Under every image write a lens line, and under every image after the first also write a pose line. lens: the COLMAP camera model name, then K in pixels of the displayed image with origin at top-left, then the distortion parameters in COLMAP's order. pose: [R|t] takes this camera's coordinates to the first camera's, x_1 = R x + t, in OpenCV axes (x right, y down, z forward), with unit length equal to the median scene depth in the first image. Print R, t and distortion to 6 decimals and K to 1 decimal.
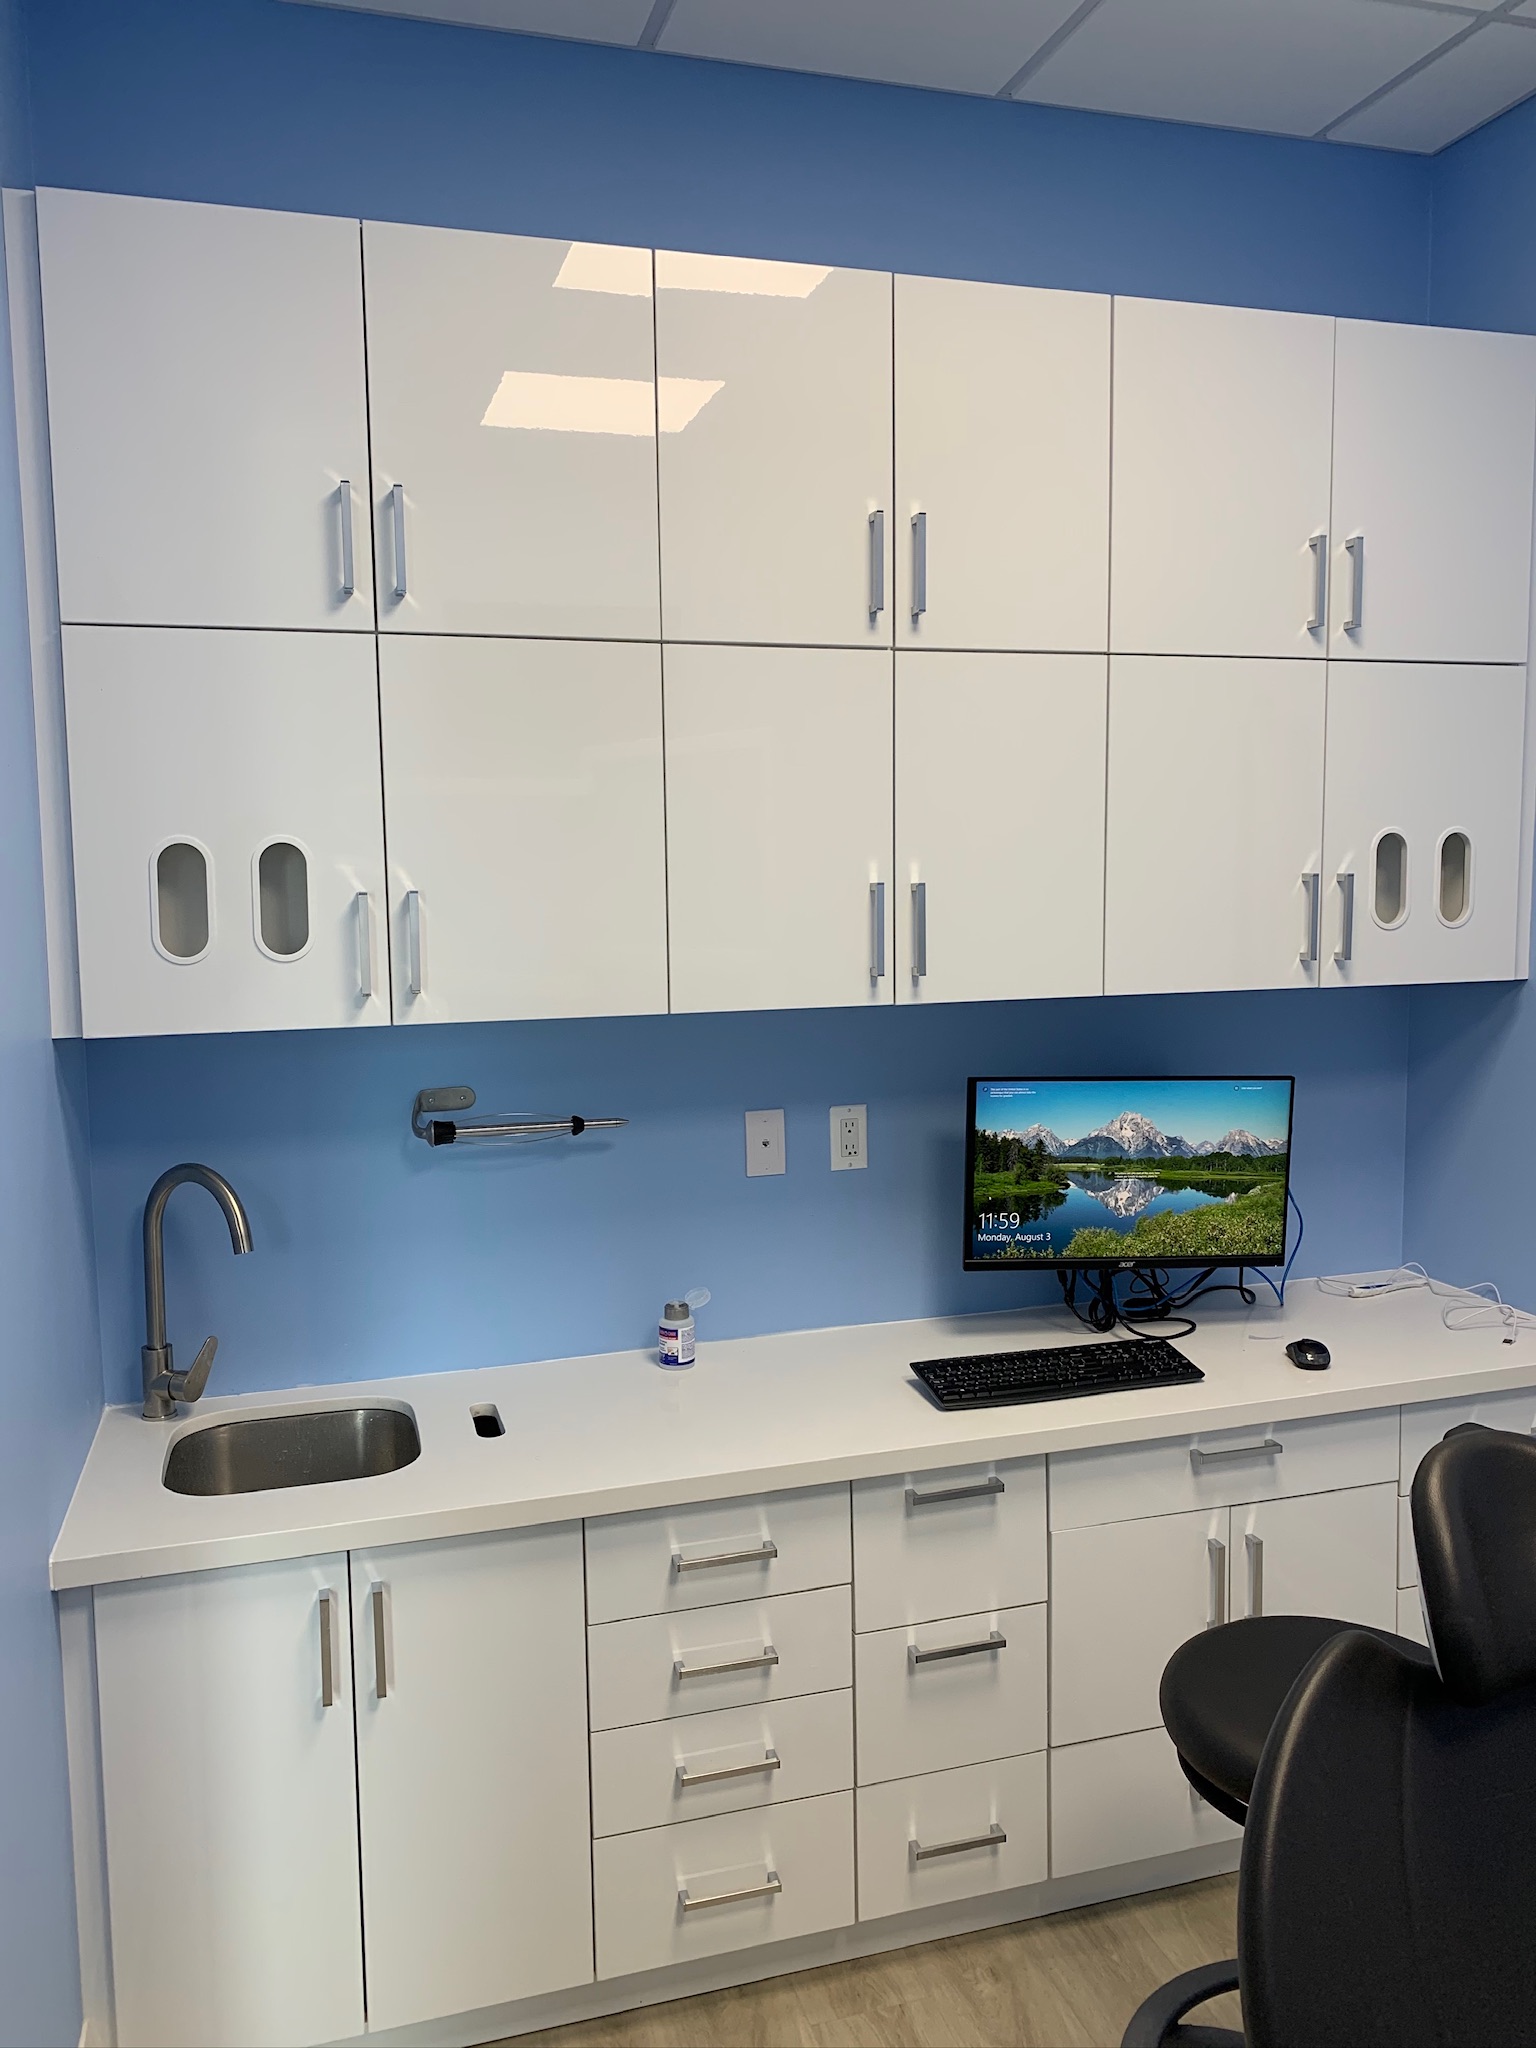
lens RADIAL K [[1563.9, 0, 761.2], [0, 1563.9, 1012.0], [0, 0, 1]] dist [0.026157, -0.040140]
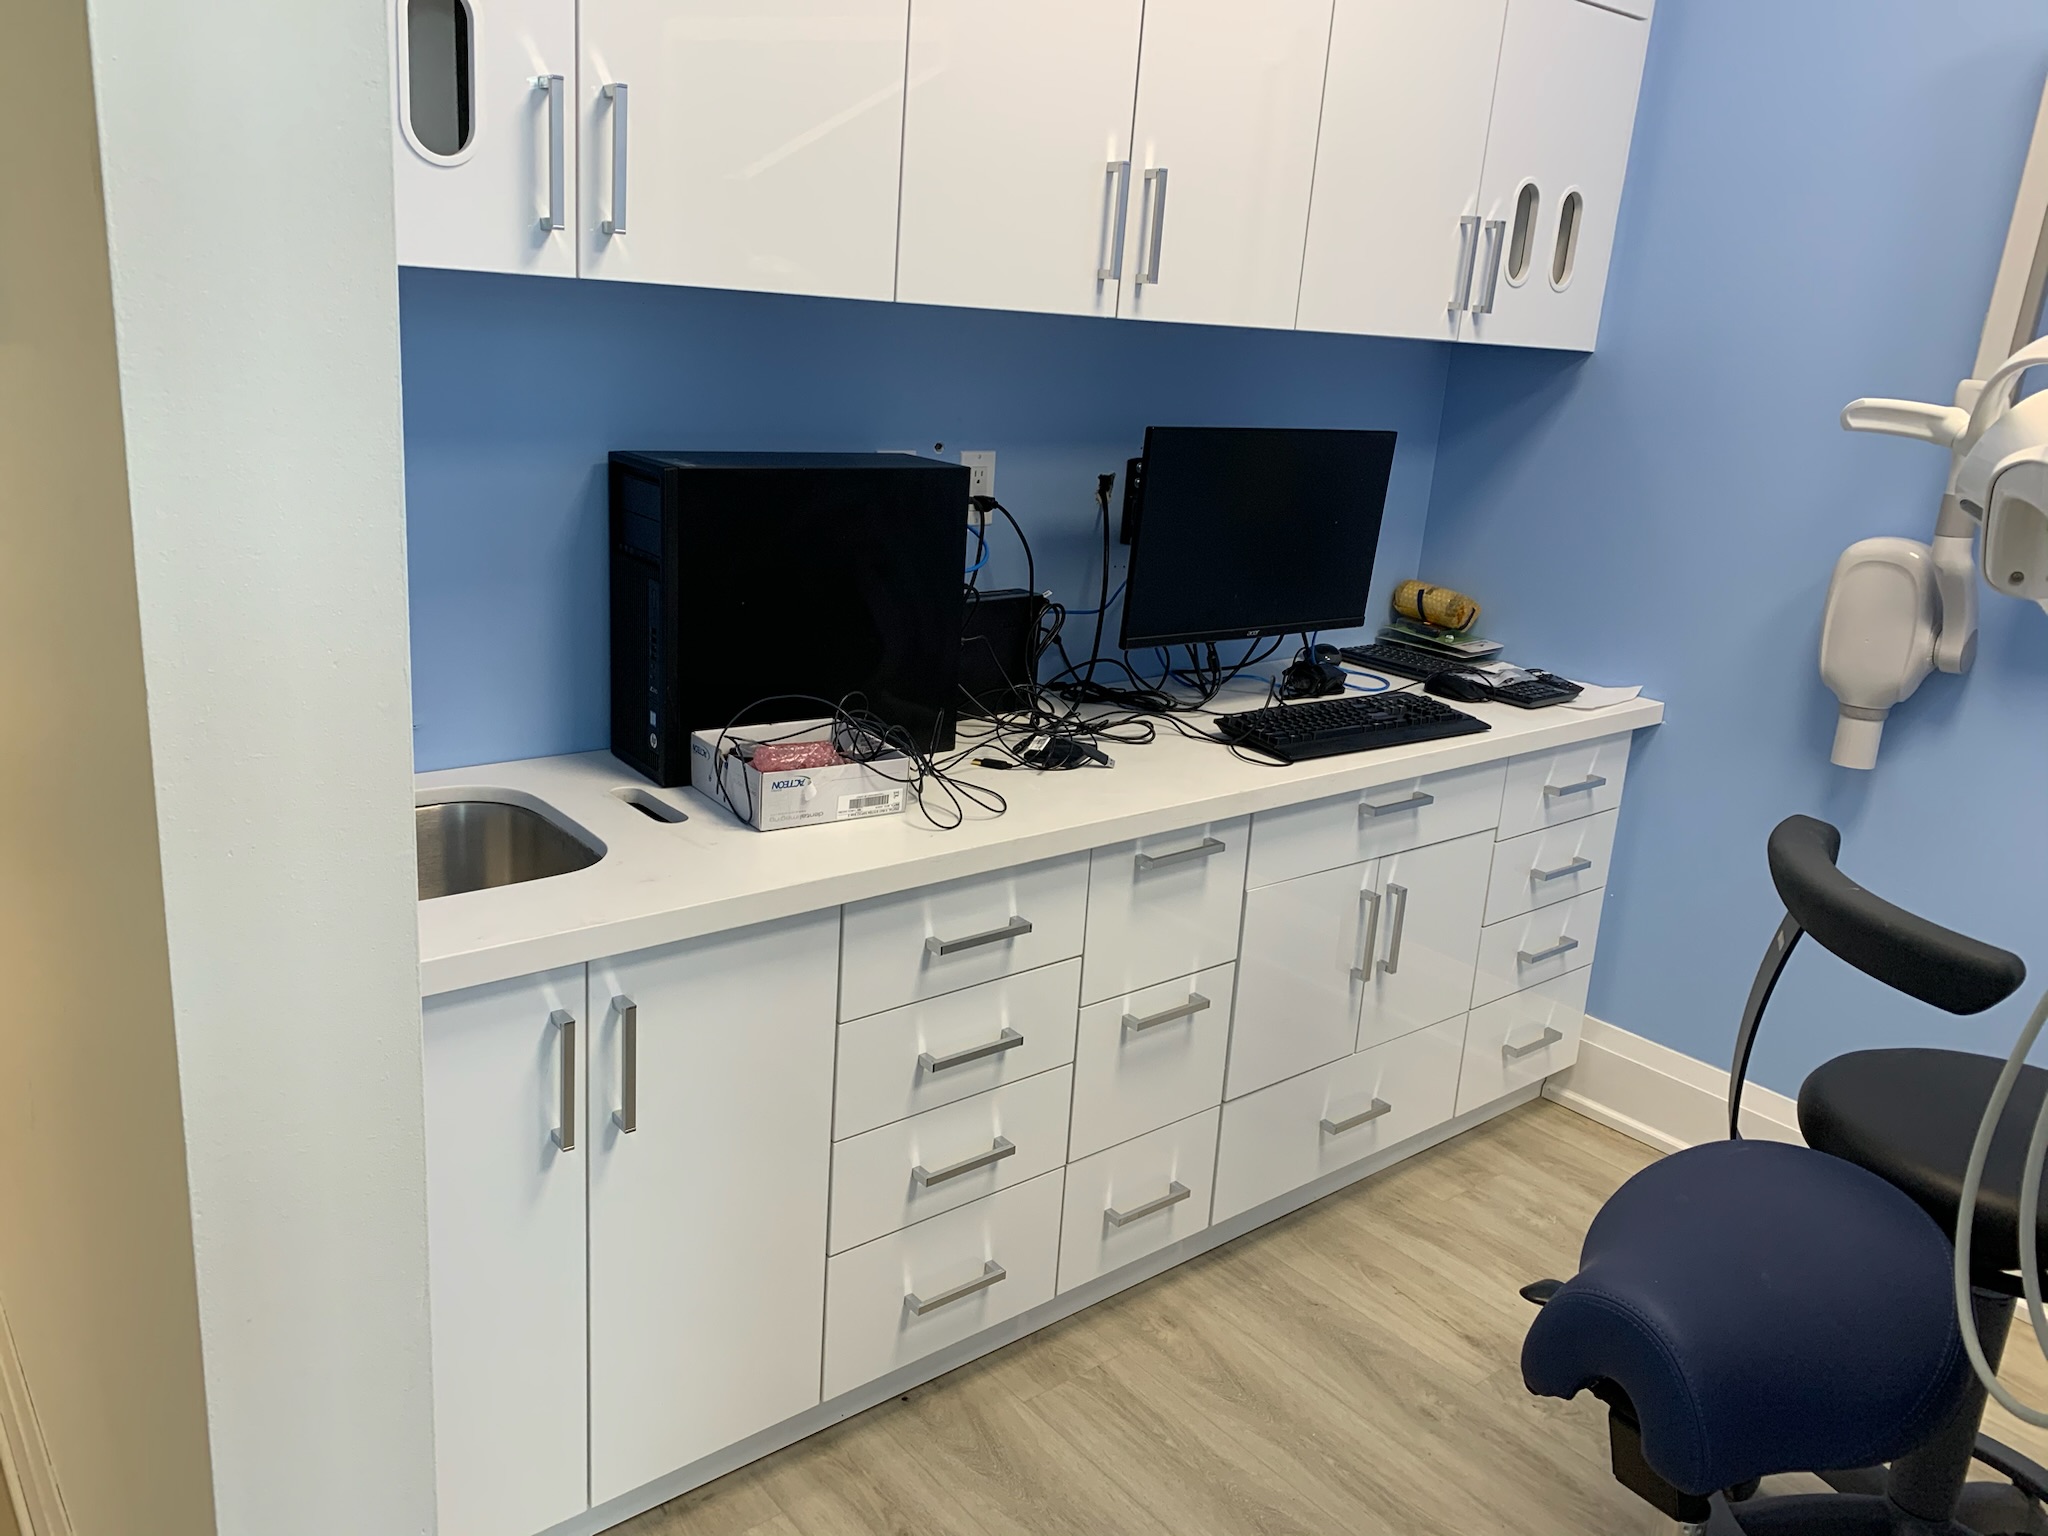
lens RADIAL K [[1563.9, 0, 1027.1], [0, 1563.9, 769.1], [0, 0, 1]] dist [0.026157, -0.040140]
pose [[0.919044, -0.037545, 0.392363, -0.324566], [-0.037639, 0.982544, 0.182182, 0.088623], [-0.392354, -0.182201, 0.901588, 0.200998]]
